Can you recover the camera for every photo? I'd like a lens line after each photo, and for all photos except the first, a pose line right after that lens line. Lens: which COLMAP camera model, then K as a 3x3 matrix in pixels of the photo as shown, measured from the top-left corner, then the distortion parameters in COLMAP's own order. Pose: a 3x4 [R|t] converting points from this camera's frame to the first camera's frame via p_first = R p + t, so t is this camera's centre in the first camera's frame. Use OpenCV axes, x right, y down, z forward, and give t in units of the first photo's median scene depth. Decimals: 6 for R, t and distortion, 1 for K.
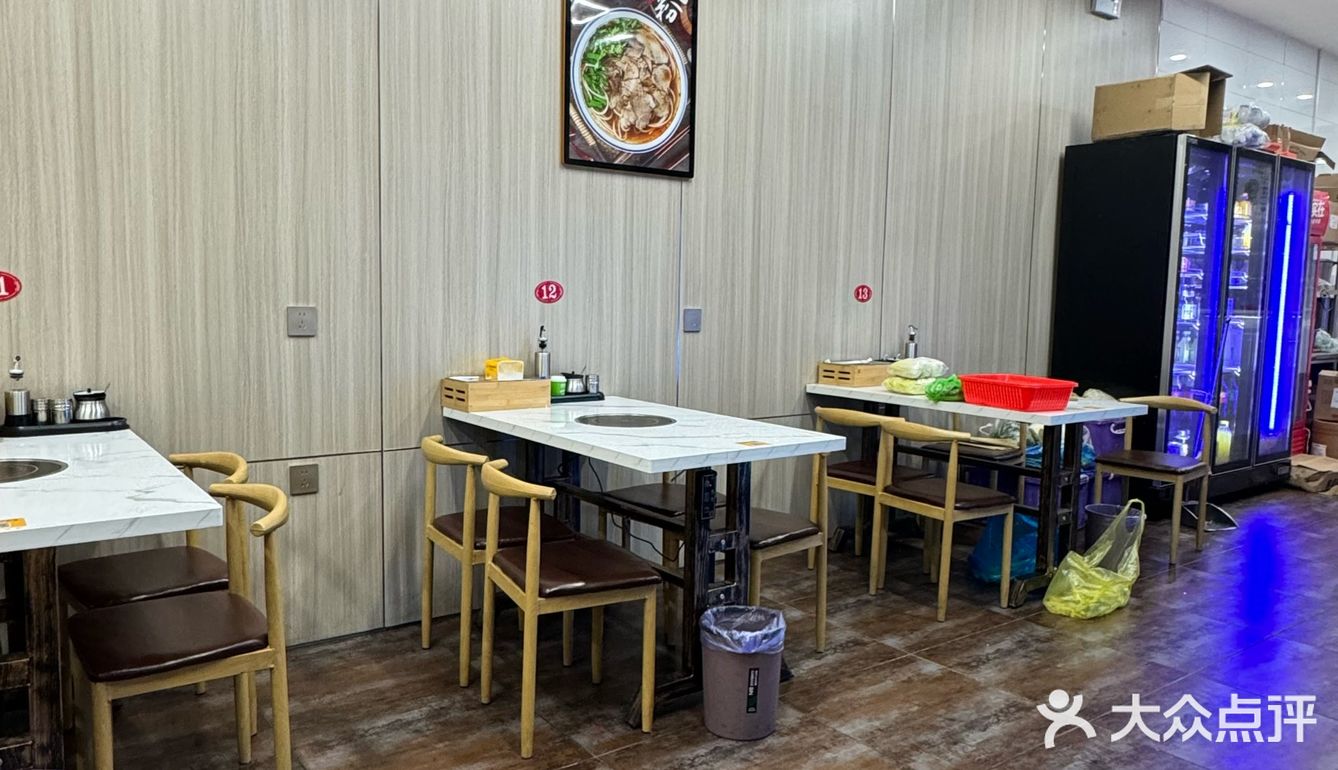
lens RADIAL K [[961.4, 0, 670.6], [0, 961.4, 385.7], [0, 0, 1]] dist [0.002739, 0.001985]
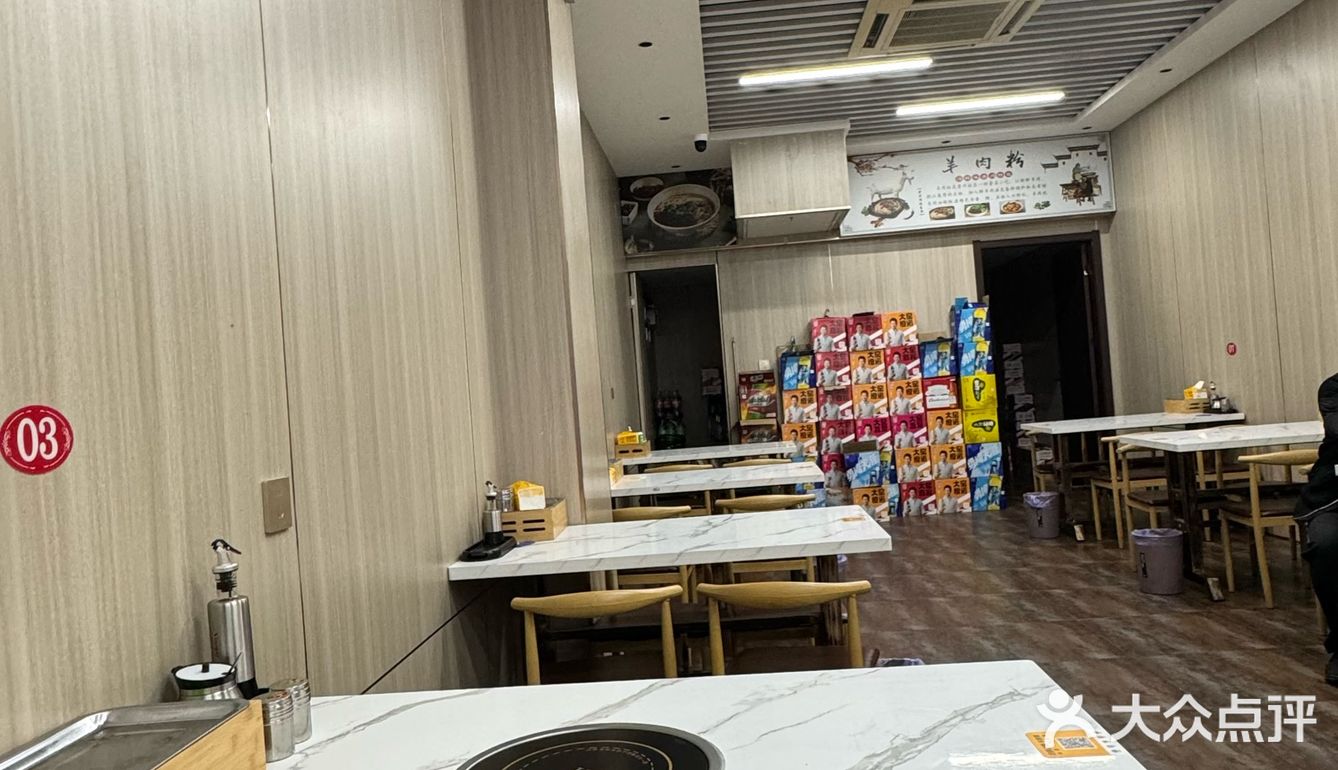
lens RADIAL K [[961.4, 0, 669.9], [0, 961.4, 380.3], [0, 0, 1]] dist [0.002739, 0.001985]
pose [[-0.657869, 0.035280, -0.752306, 1.290155], [0.008489, 0.999186, 0.039435, -0.080822], [0.753085, 0.019557, -0.657633, 0.942533]]
